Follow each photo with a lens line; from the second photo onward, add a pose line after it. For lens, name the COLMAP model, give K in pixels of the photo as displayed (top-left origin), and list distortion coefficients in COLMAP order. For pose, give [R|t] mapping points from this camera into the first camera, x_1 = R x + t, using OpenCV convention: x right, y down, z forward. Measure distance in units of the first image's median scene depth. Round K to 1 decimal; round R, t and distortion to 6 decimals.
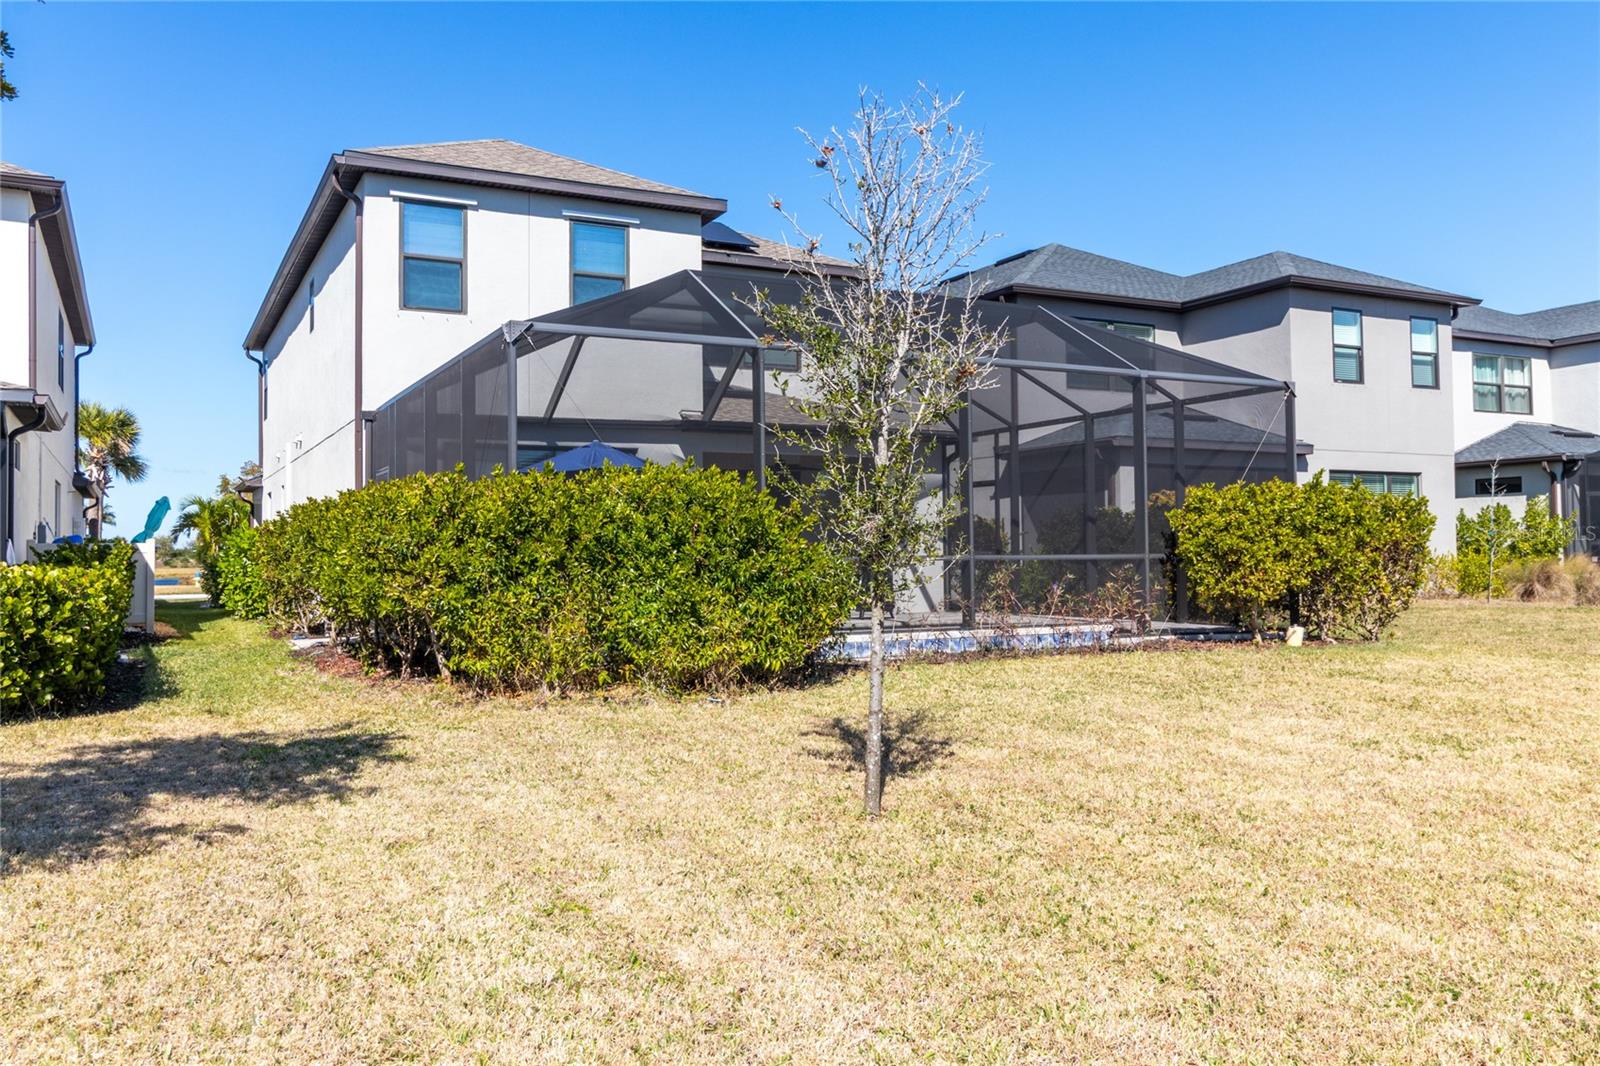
lens RADIAL K [[1309.0, 0, 809.7], [0, 1309.0, 537.8], [0, 0, 1]] dist [-0.001536, 0.002463]
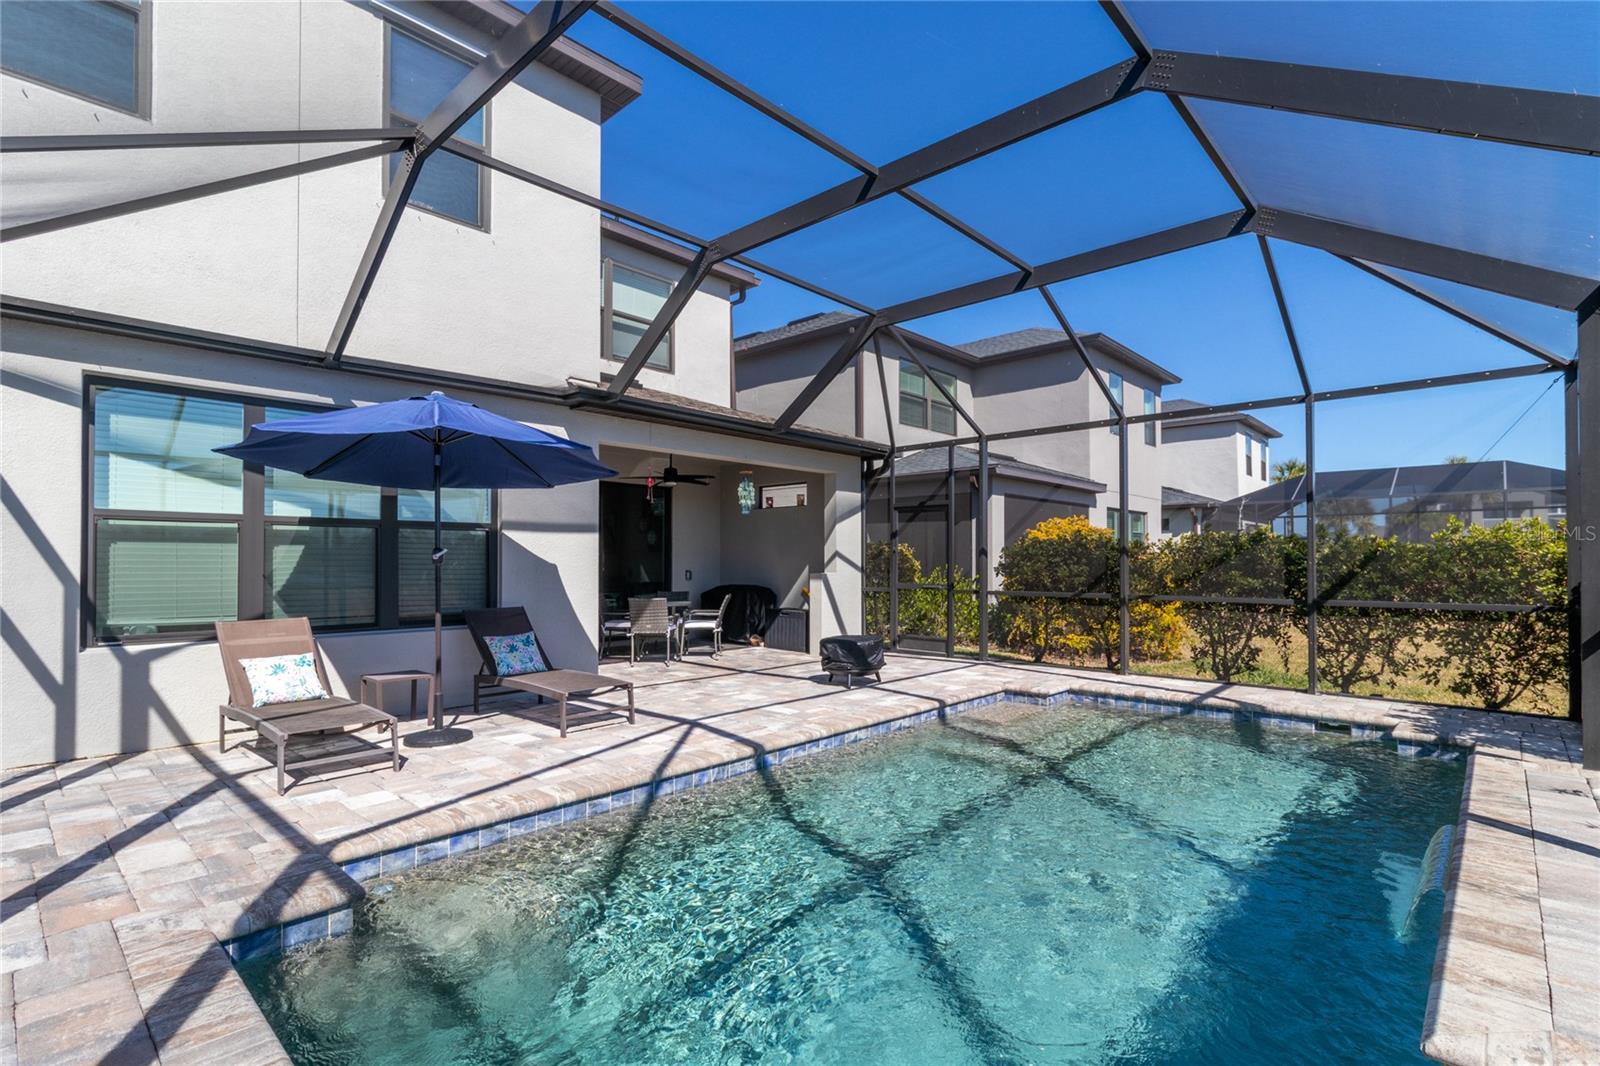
lens RADIAL K [[752.8, 0, 803.2], [0, 752.8, 547.4], [0, 0, 1]] dist [0.000752, 0.001563]
pose [[0.939586, 0.012977, 0.342068, -0.090396], [-0.010422, 0.999902, -0.009305, -0.006861], [-0.342155, 0.005178, 0.939629, 0.469305]]
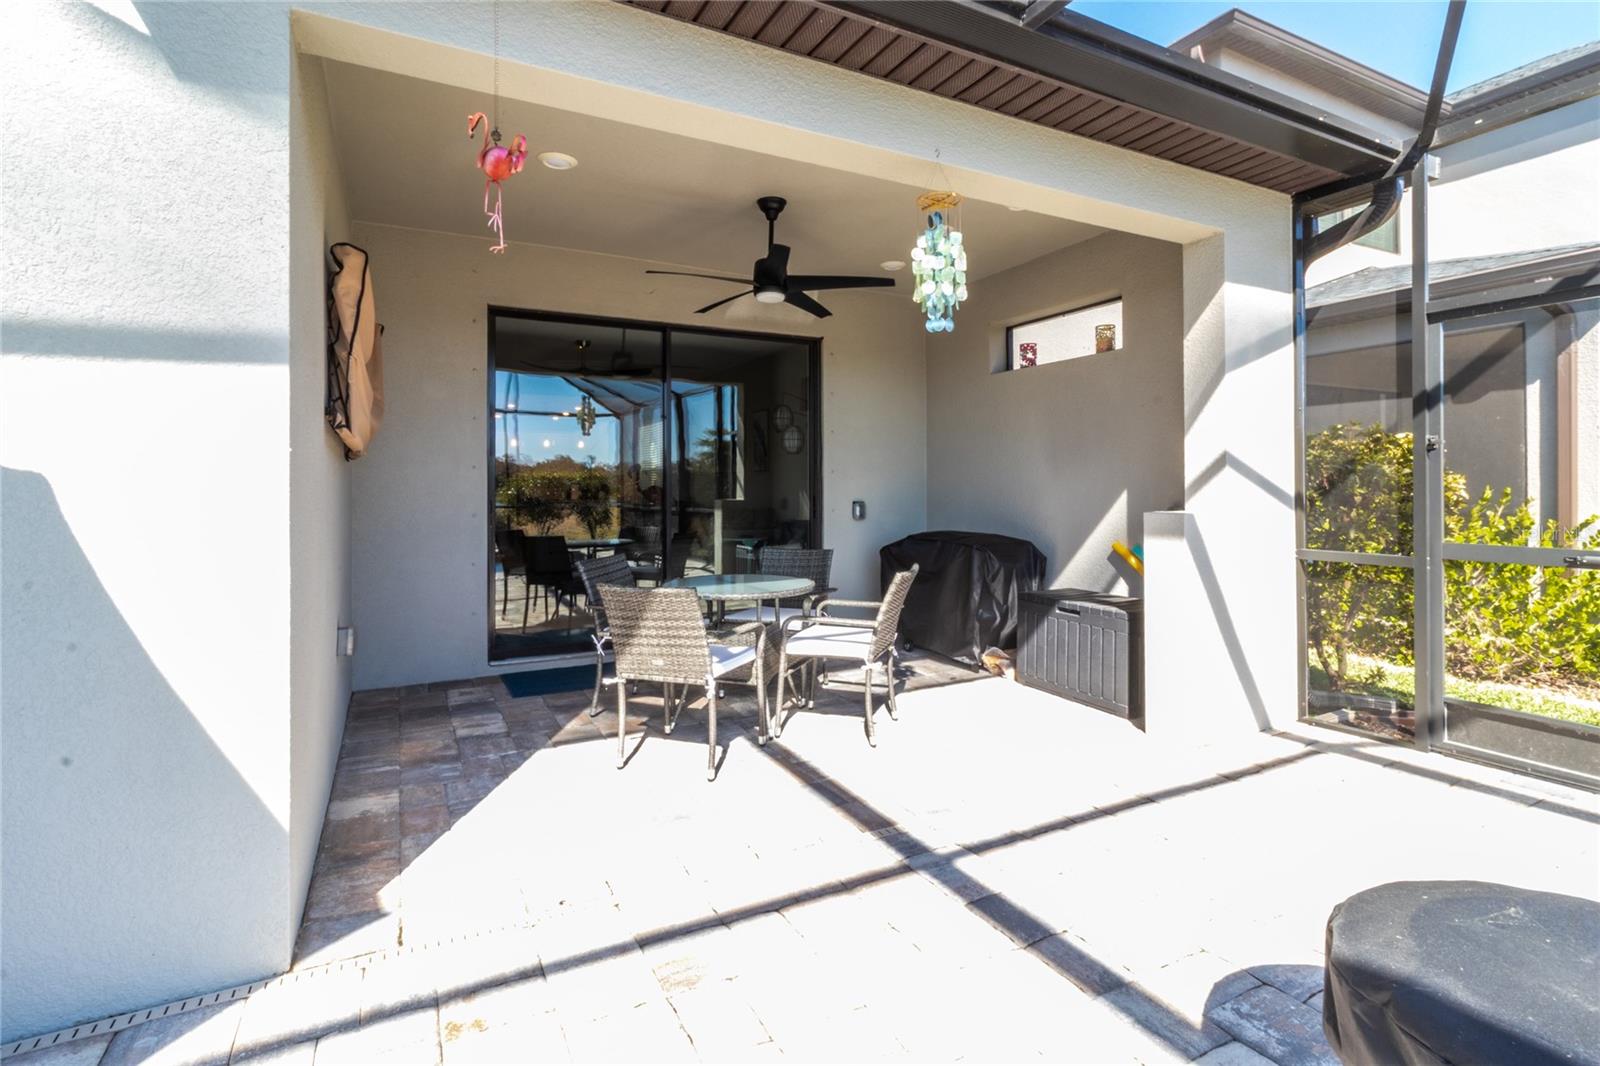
lens RADIAL K [[752.8, 0, 728.5], [0, 752.8, 484.9], [0, 0, 1]] dist [0.000752, 0.001563]
pose [[0.996256, 0.001181, -0.086441, -0.016644], [-0.000322, 0.999950, 0.009952, -0.003582], [0.086448, -0.009887, 0.996207, 0.695255]]
